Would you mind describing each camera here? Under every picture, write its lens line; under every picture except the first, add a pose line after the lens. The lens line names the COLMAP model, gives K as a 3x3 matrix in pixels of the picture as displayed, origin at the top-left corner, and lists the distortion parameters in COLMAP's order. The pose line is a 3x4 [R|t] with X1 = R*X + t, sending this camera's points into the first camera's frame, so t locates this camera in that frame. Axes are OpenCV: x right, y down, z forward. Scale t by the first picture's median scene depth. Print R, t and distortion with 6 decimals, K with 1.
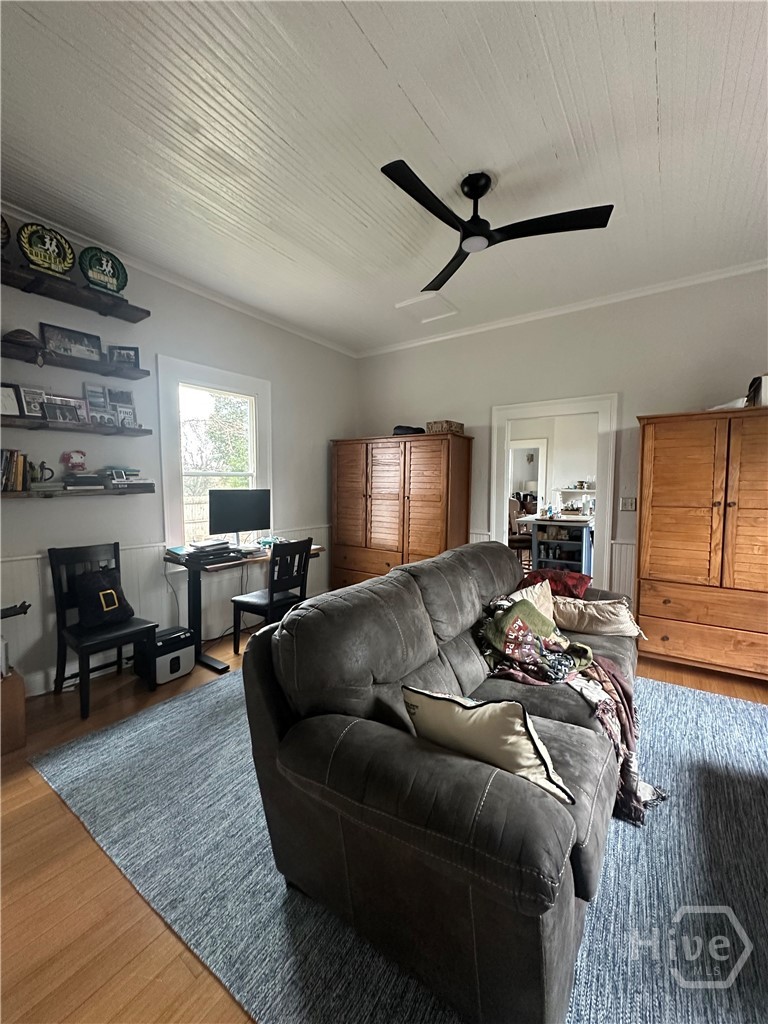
lens RADIAL K [[407.9, 0, 384.0], [0, 407.9, 512.0], [0, 0, 1]] dist [-0.002201, -0.000151]
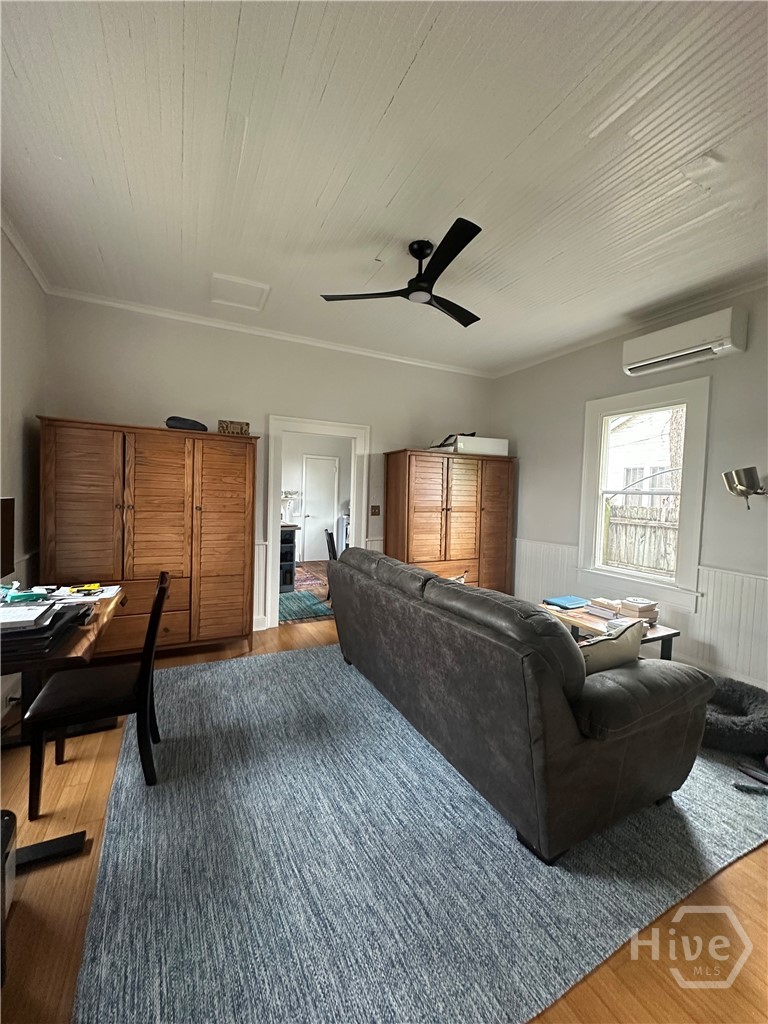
lens RADIAL K [[406.4, 0, 384.0], [0, 406.4, 512.0], [0, 0, 1]] dist [-0.008874, 0.000120]
pose [[0.477090, -0.024560, 0.878511, -0.763635], [0.037949, 0.999253, 0.007327, -0.031453], [-0.878035, 0.029843, 0.477665, 0.469235]]
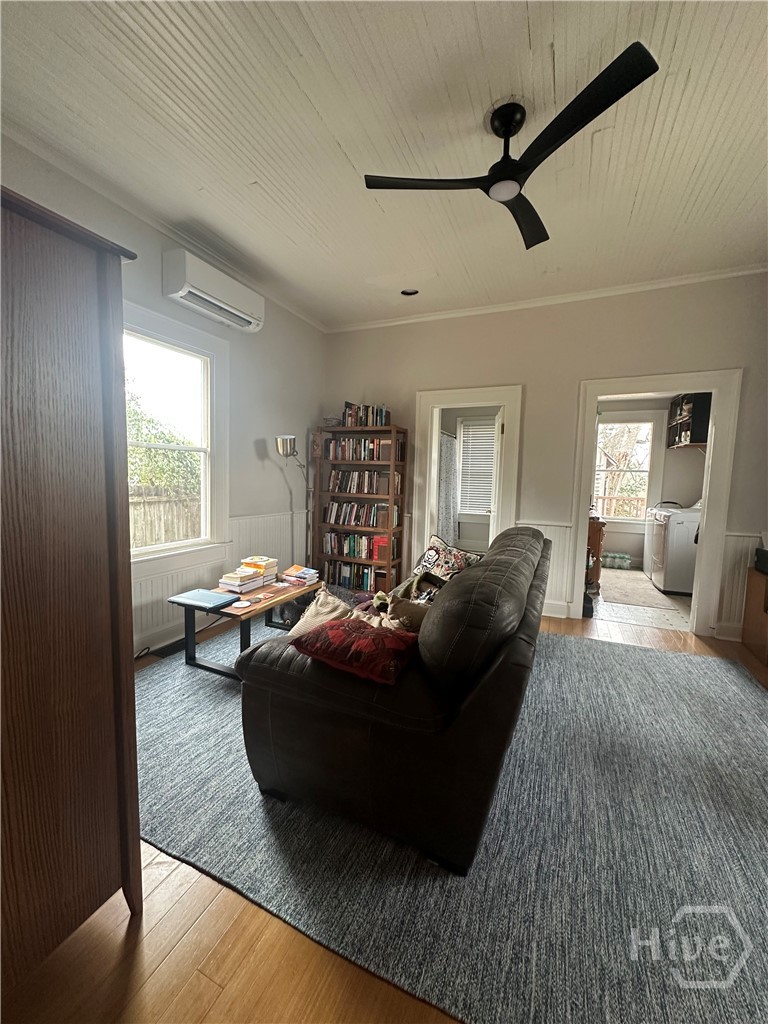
lens RADIAL K [[407.9, 0, 384.0], [0, 407.9, 512.0], [0, 0, 1]] dist [-0.002201, -0.000151]
pose [[-0.980334, -0.007336, -0.197208, 0.455474], [-0.041308, 0.984800, 0.168711, -0.089391], [0.192972, 0.173540, -0.965736, 1.563236]]
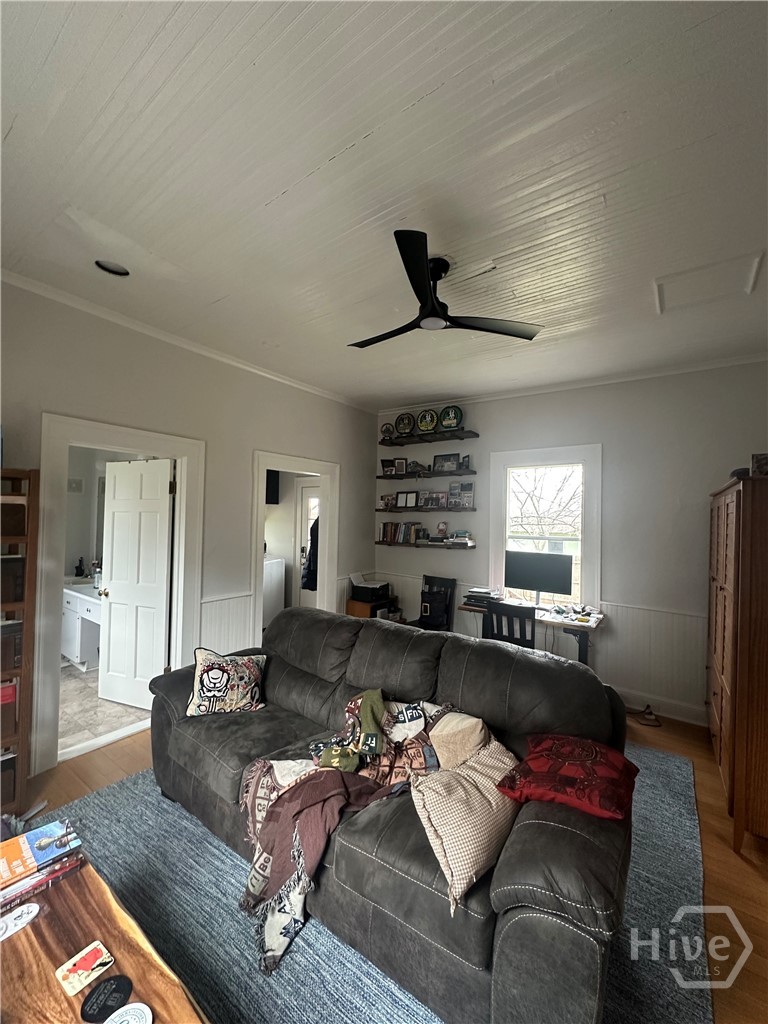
lens RADIAL K [[407.9, 0, 384.0], [0, 407.9, 512.0], [0, 0, 1]] dist [-0.002201, -0.000151]
pose [[-0.009609, -0.018387, -0.999785, 0.955921], [-0.099631, 0.994873, -0.017340, -0.131379], [0.994978, 0.099443, -0.011392, 0.731270]]
